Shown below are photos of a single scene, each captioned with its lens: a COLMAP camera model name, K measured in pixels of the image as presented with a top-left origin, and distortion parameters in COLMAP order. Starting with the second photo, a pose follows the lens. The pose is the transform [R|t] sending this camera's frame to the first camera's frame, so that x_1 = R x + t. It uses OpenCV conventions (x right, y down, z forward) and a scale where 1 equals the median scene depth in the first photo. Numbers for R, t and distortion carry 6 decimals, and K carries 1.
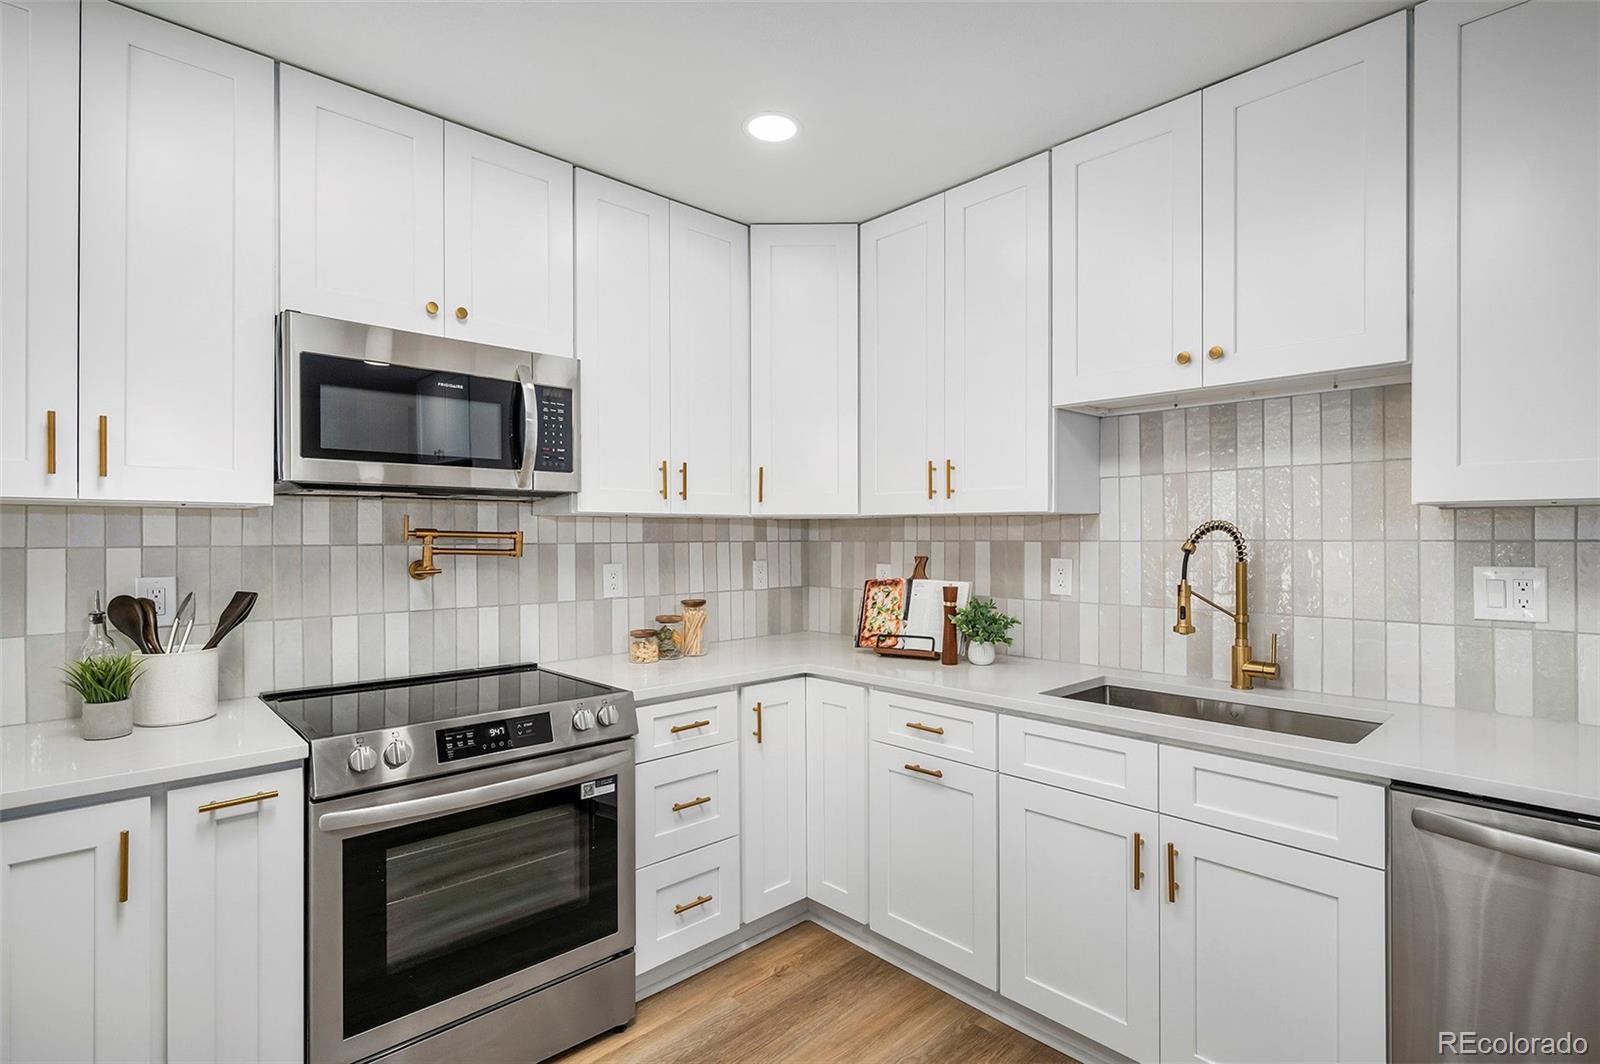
lens RADIAL K [[776.2, 0, 800.0], [0, 776.2, 532.0], [0, 0, 1]] dist [0.000655, -0.000037]
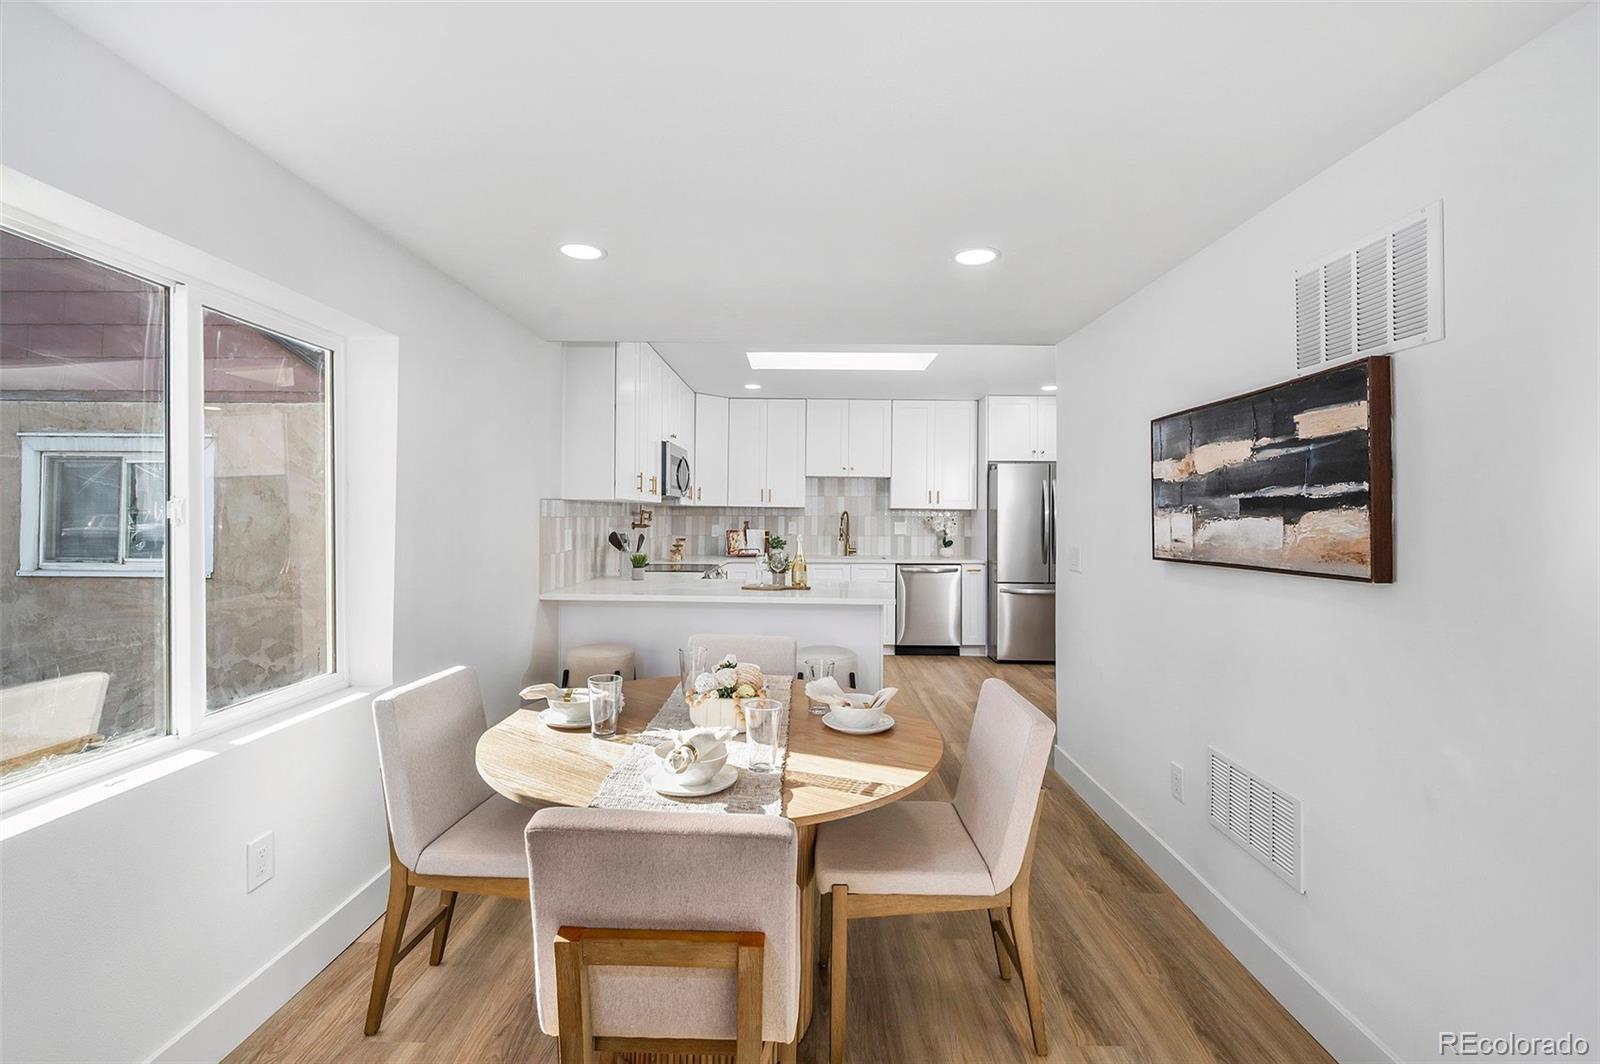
lens RADIAL K [[692.0, 0, 800.0], [0, 692.0, 532.0], [0, 0, 1]] dist [-0.004824, -0.000361]
pose [[0.696681, -0.010084, 0.717310, -1.762407], [-0.012751, 0.999569, 0.026437, 0.001242], [-0.717267, -0.027564, 0.696253, -1.026357]]
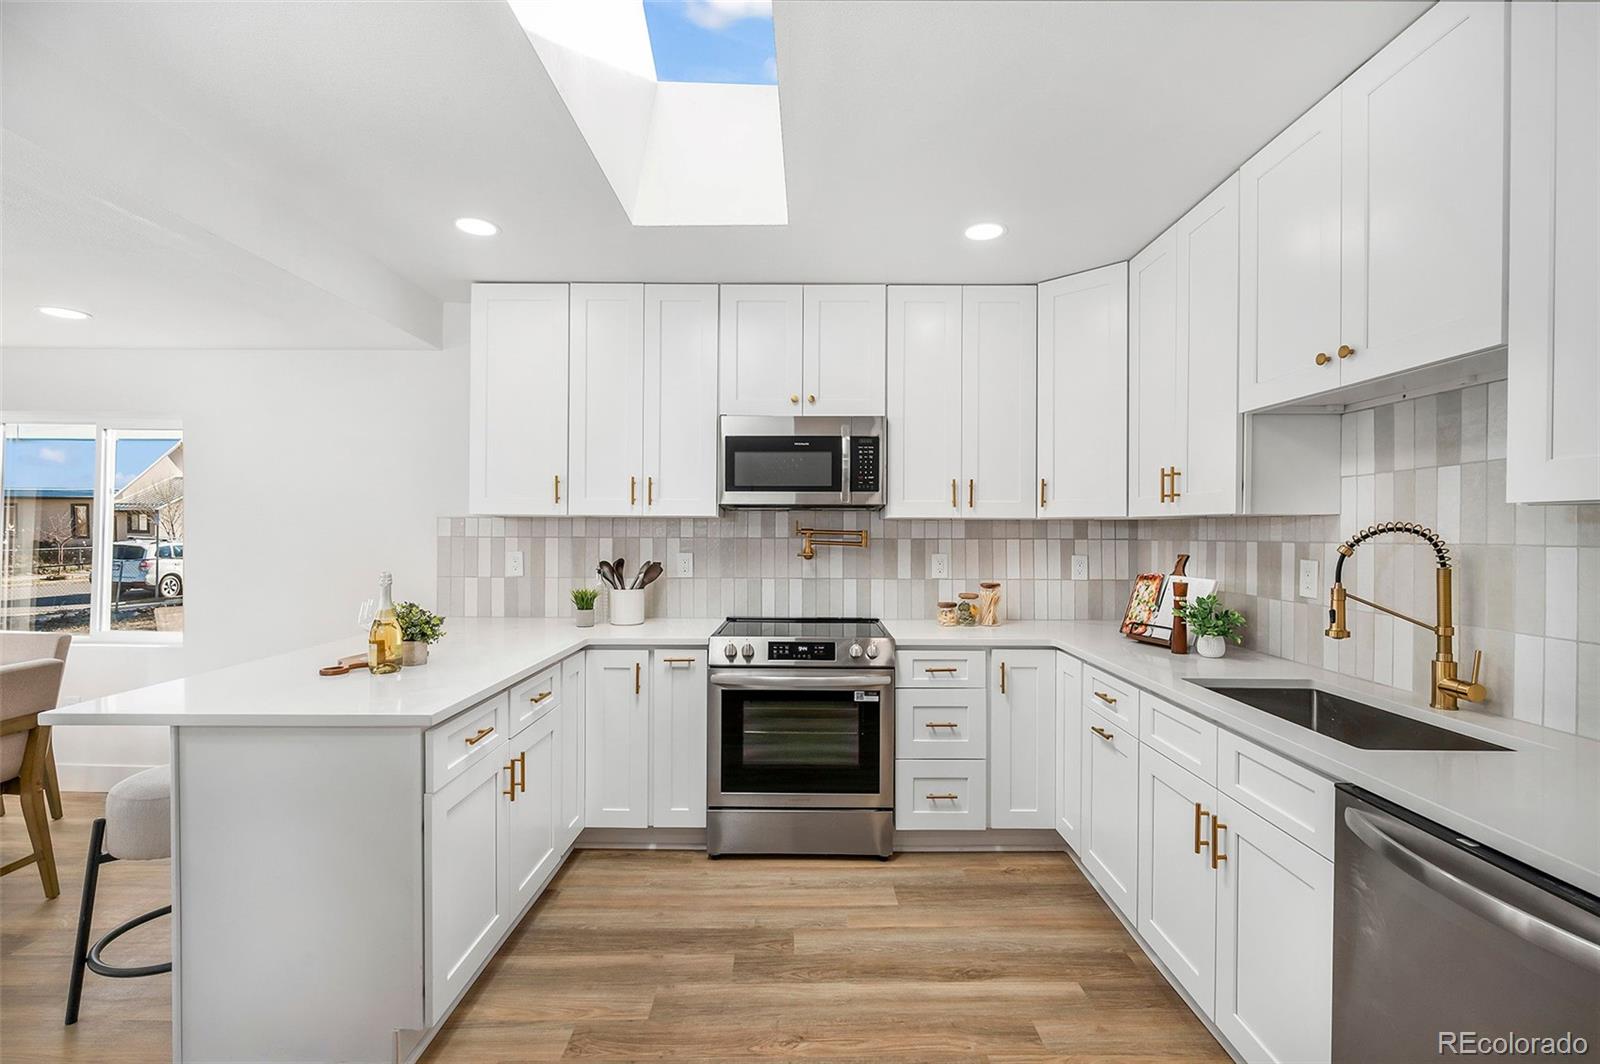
lens RADIAL K [[711.8, 0, 800.0], [0, 711.8, 532.0], [0, 0, 1]] dist [0.001845, 0.000130]
pose [[0.721403, 0.005244, -0.692496, 0.541424], [-0.002452, 0.999984, 0.005019, -0.004749], [0.692511, -0.001923, 0.721405, -0.101145]]
